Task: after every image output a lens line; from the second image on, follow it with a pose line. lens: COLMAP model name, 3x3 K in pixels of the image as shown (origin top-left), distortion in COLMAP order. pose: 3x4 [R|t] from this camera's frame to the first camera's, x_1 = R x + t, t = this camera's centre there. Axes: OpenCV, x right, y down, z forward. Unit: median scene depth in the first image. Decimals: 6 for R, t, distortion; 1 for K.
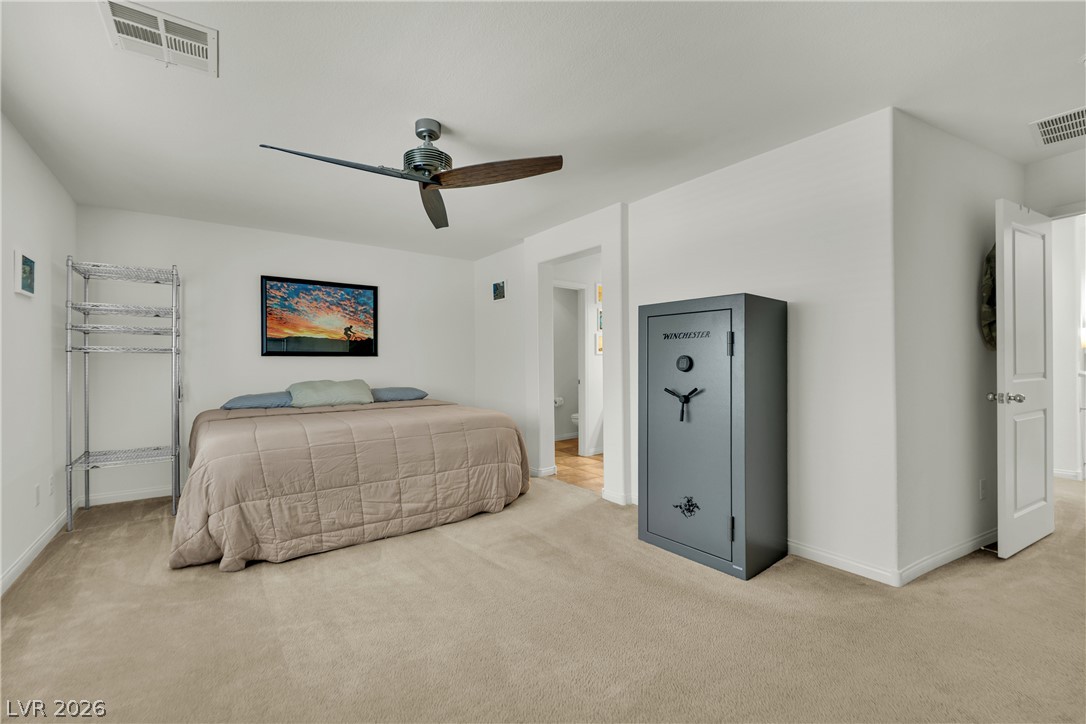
lens RADIAL K [[452.7, 0, 539.9], [0, 452.7, 361.4], [0, 0, 1]] dist [0.001535, -0.000043]
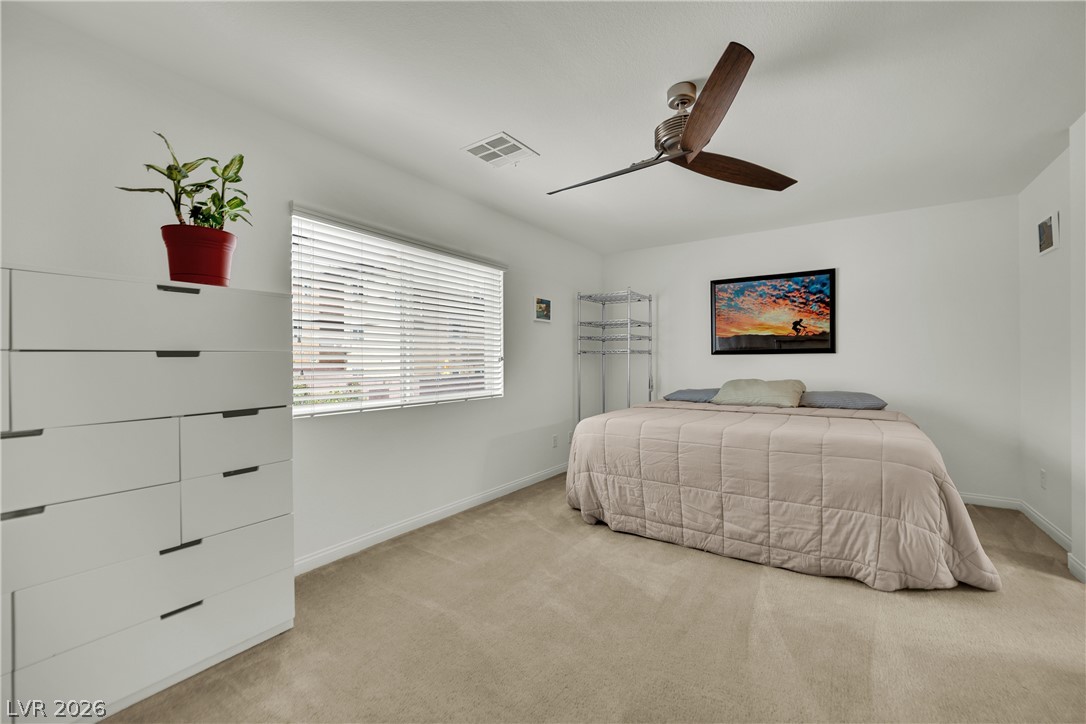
lens RADIAL K [[452.7, 0, 539.9], [0, 452.7, 361.4], [0, 0, 1]] dist [0.001535, -0.000043]
pose [[0.337890, 0.001717, -0.941184, 0.365187], [0.004074, 0.999986, 0.003287, -0.001418], [0.941177, -0.004945, 0.337879, 0.328768]]
